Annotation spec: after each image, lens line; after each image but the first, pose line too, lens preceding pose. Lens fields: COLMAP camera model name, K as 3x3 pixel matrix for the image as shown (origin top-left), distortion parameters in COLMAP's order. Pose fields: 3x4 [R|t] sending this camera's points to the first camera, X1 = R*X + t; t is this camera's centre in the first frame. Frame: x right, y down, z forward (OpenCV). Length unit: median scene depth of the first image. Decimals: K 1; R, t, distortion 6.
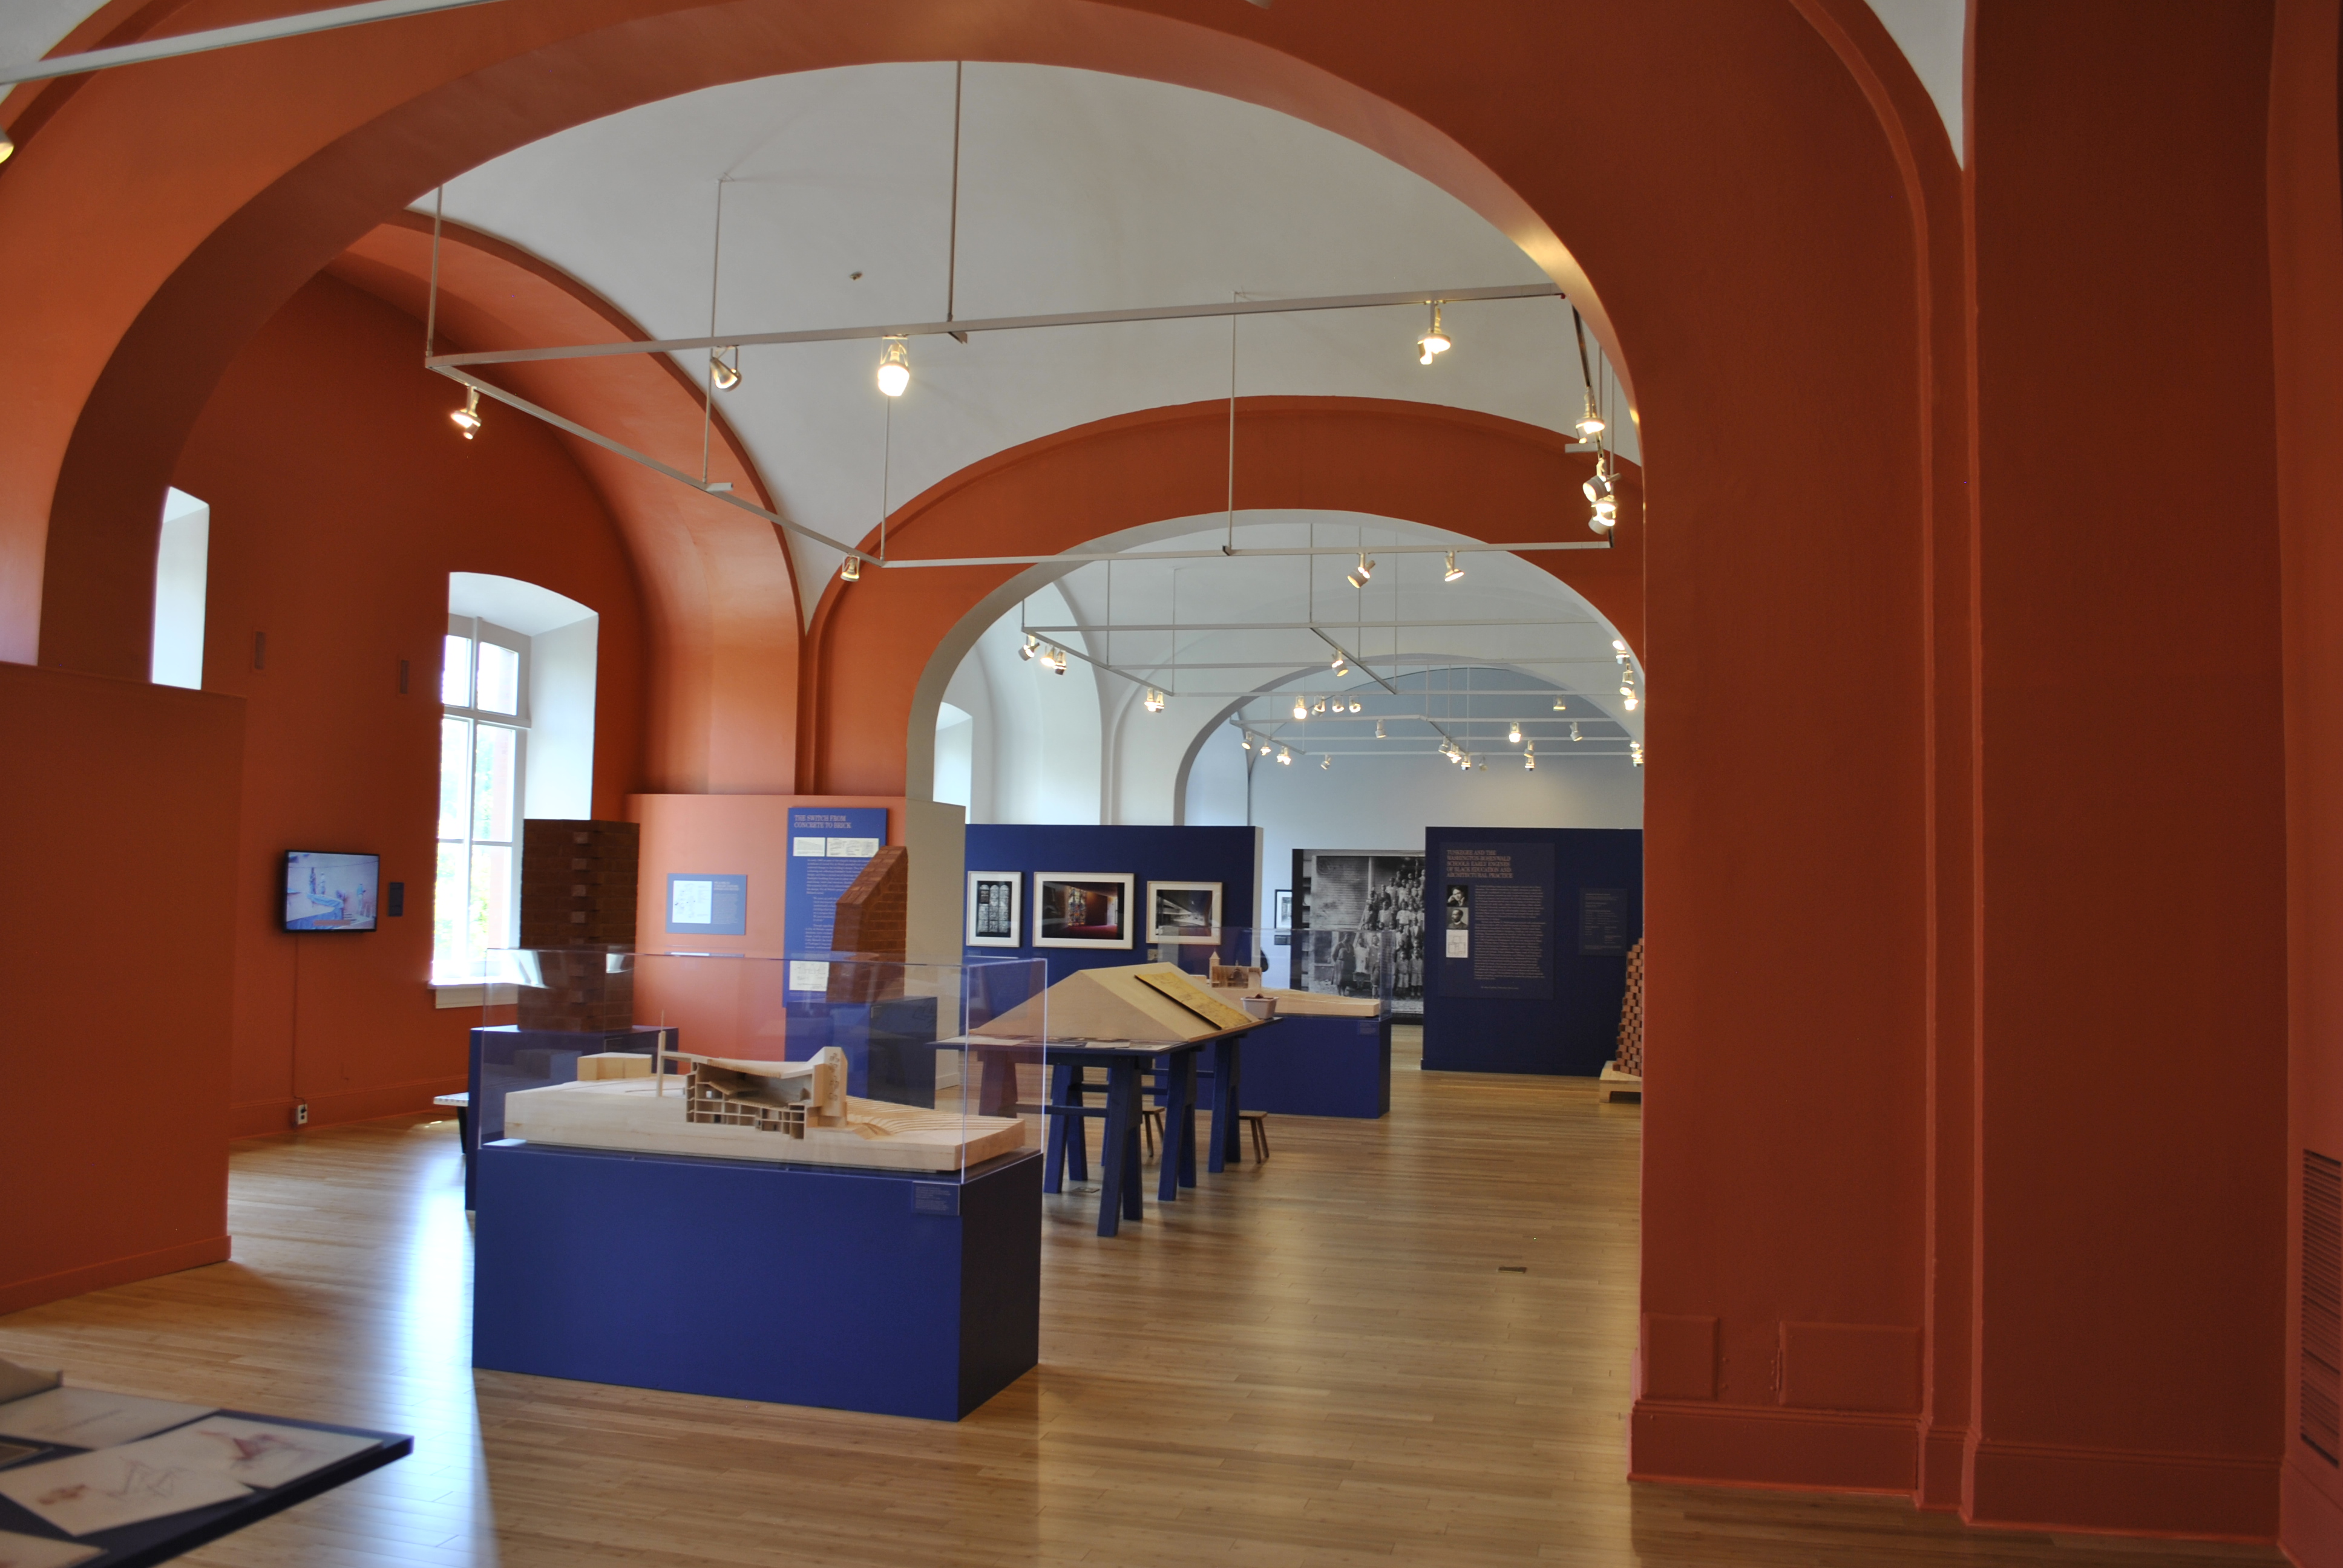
lens RADIAL K [[1843.4, 0, 1171.5], [0, 1843.4, 784.0], [0, 0, 1]] dist [-0.075678, 0.001152]
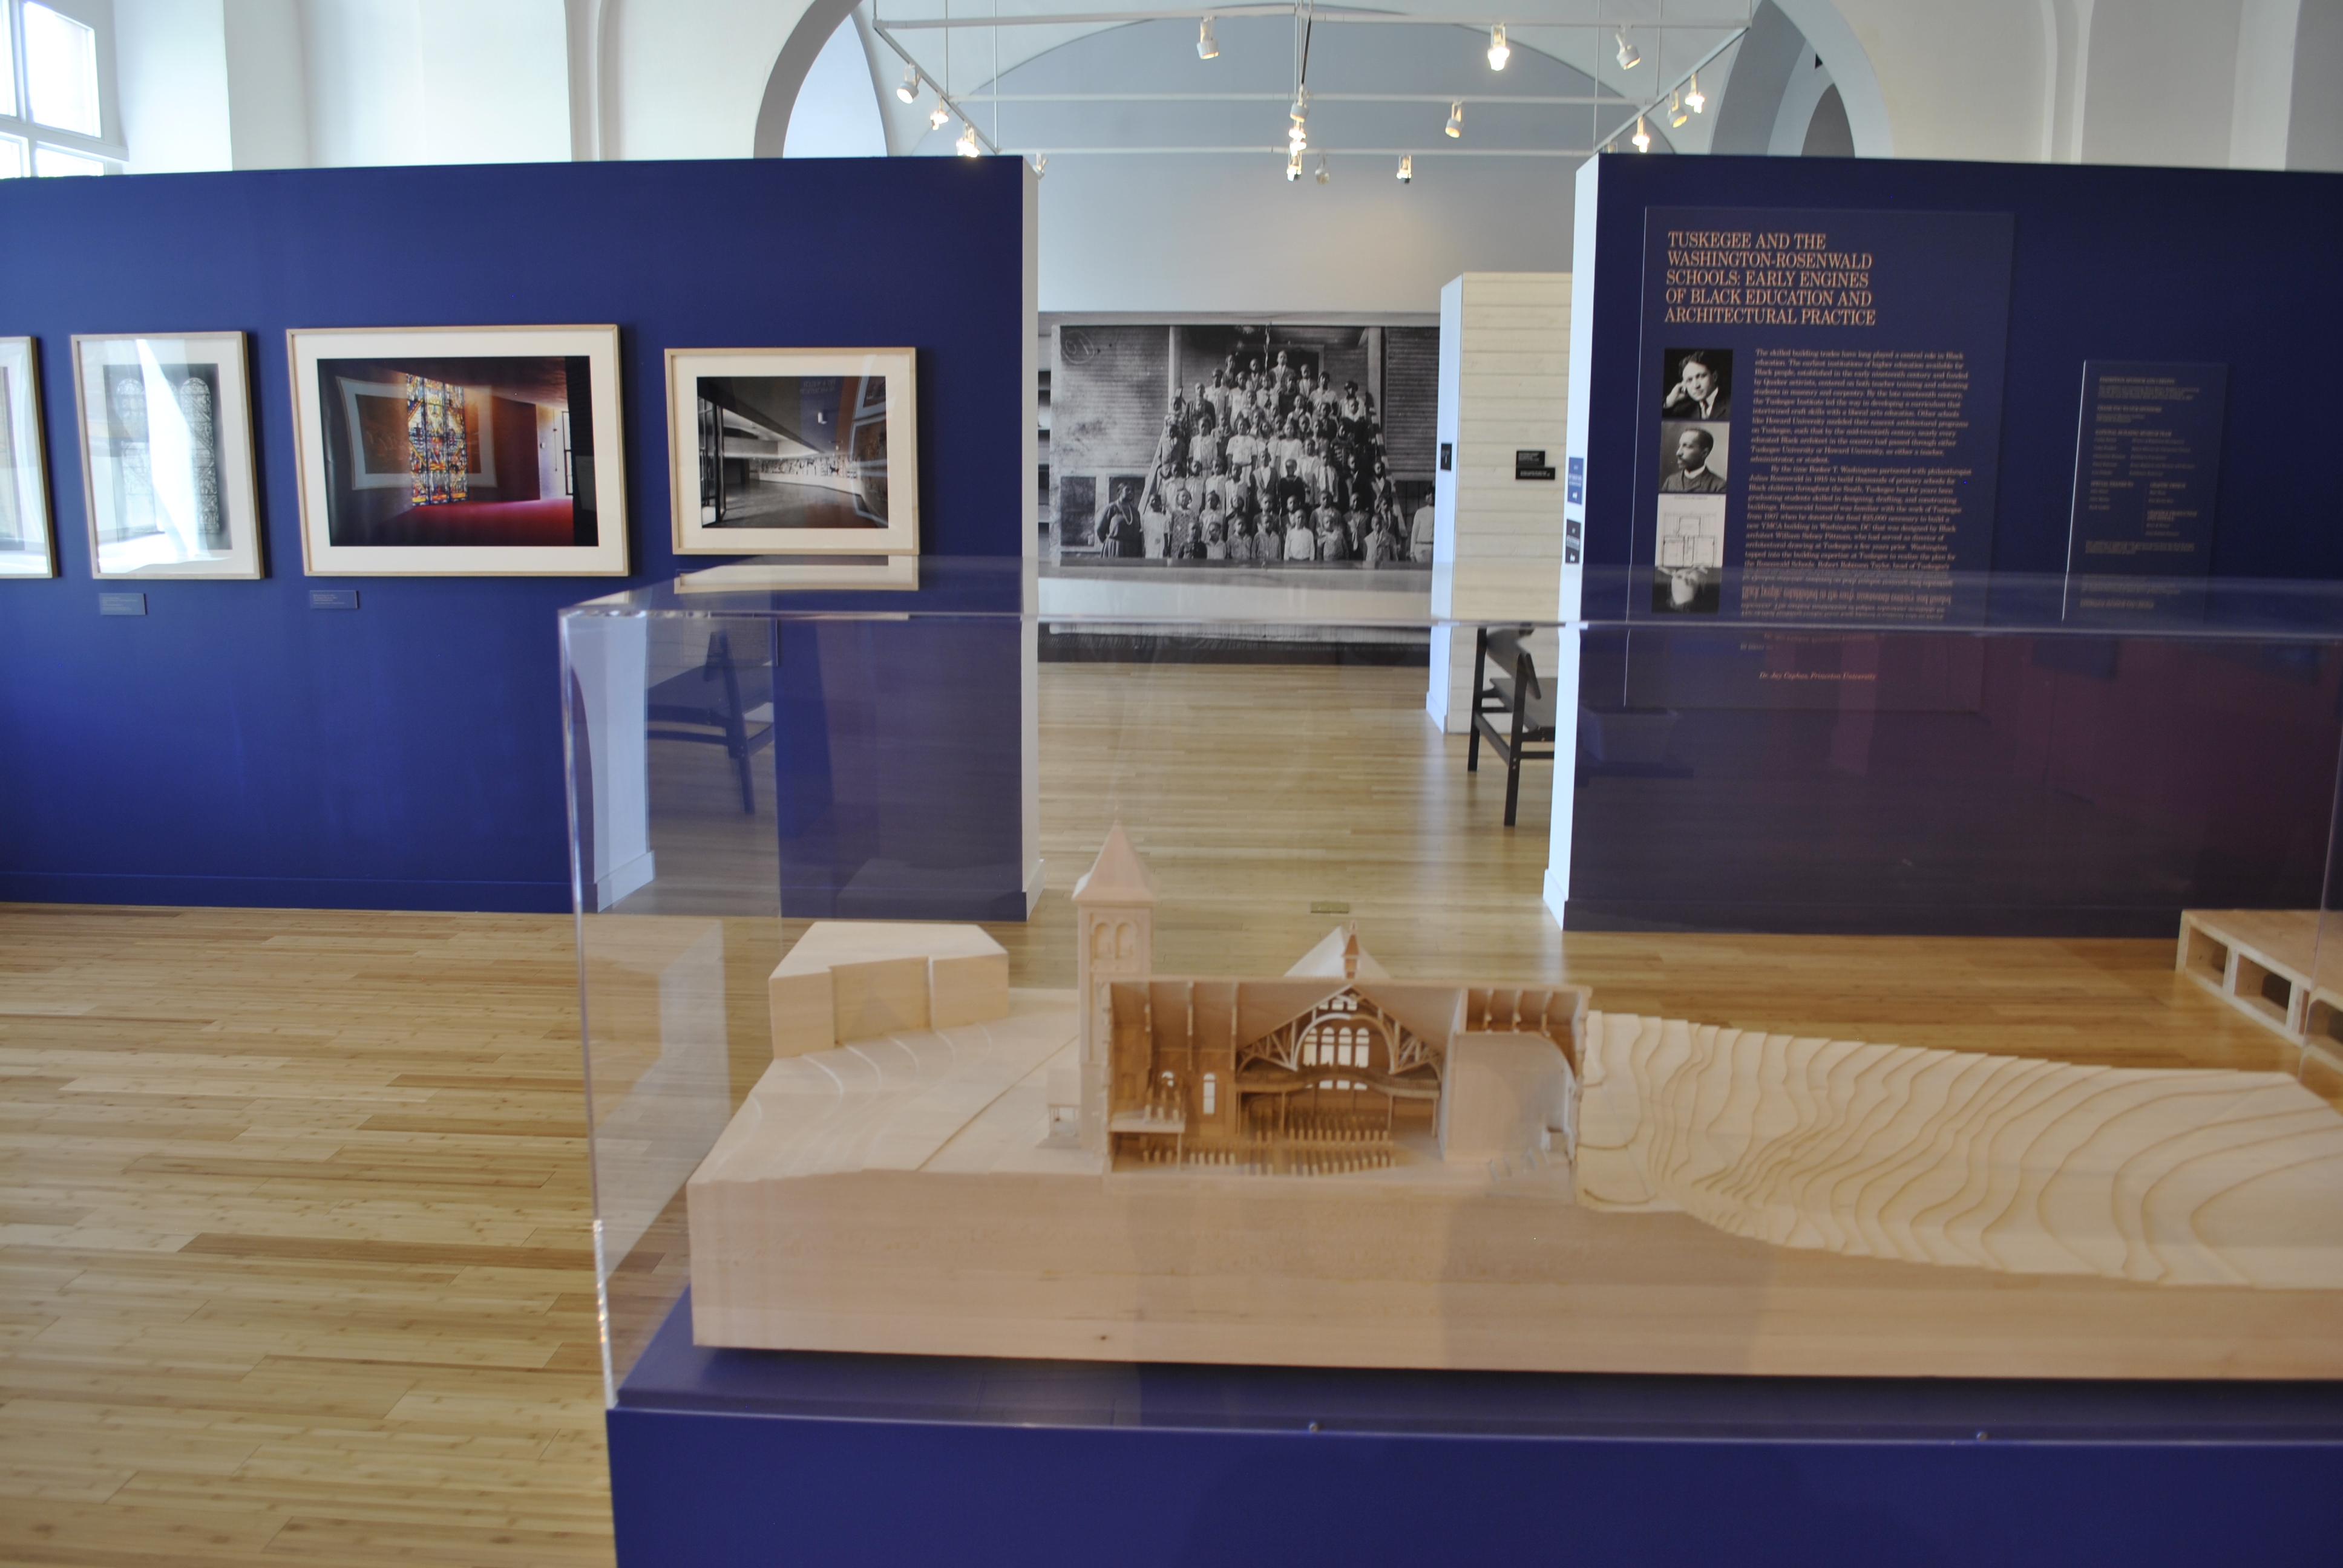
lens RADIAL K [[1843.4, 0, 1171.5], [0, 1843.4, 784.0], [0, 0, 1]] dist [-0.075678, 0.001152]
pose [[0.977640, -0.054058, 0.203220, 0.003368], [0.001267, 0.967891, 0.251369, 0.046000], [-0.210283, -0.245490, 0.946317, 0.673533]]
